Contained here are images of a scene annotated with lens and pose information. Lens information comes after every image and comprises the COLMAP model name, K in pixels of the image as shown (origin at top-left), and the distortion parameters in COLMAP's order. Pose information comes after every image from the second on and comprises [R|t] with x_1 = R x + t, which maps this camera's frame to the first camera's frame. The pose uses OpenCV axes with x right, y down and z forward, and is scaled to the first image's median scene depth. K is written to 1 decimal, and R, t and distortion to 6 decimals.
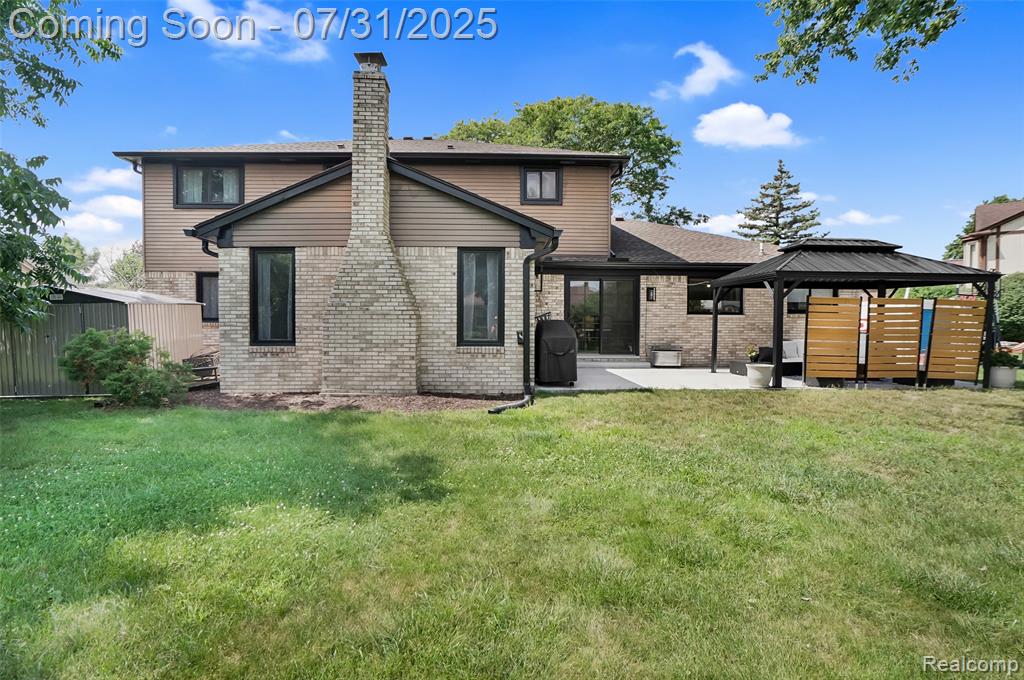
lens RADIAL K [[533.2, 0, 512.0], [0, 533.2, 340.0], [0, 0, 1]] dist [-0.001290, 0.000023]
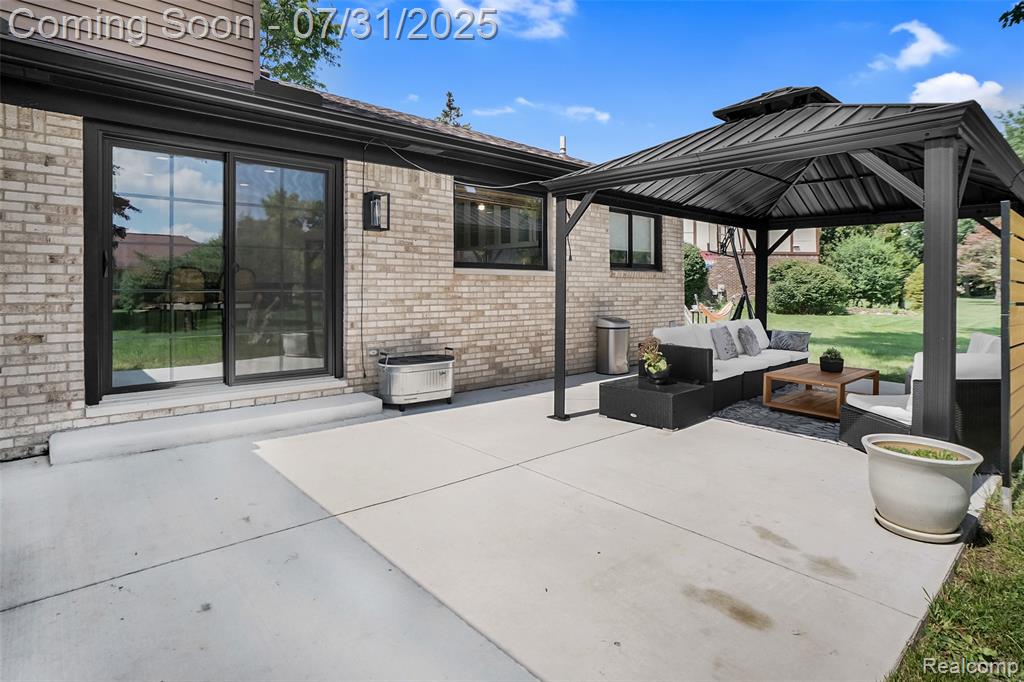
lens RADIAL K [[538.8, 0, 511.2], [0, 538.8, 286.9], [0, 0, 1]] dist [-0.002640, -0.000256]
pose [[0.774214, 0.000422, 0.632924, 0.094099], [0.020069, 0.999481, -0.025215, -0.021179], [-0.632606, 0.032224, 0.773803, 0.643263]]
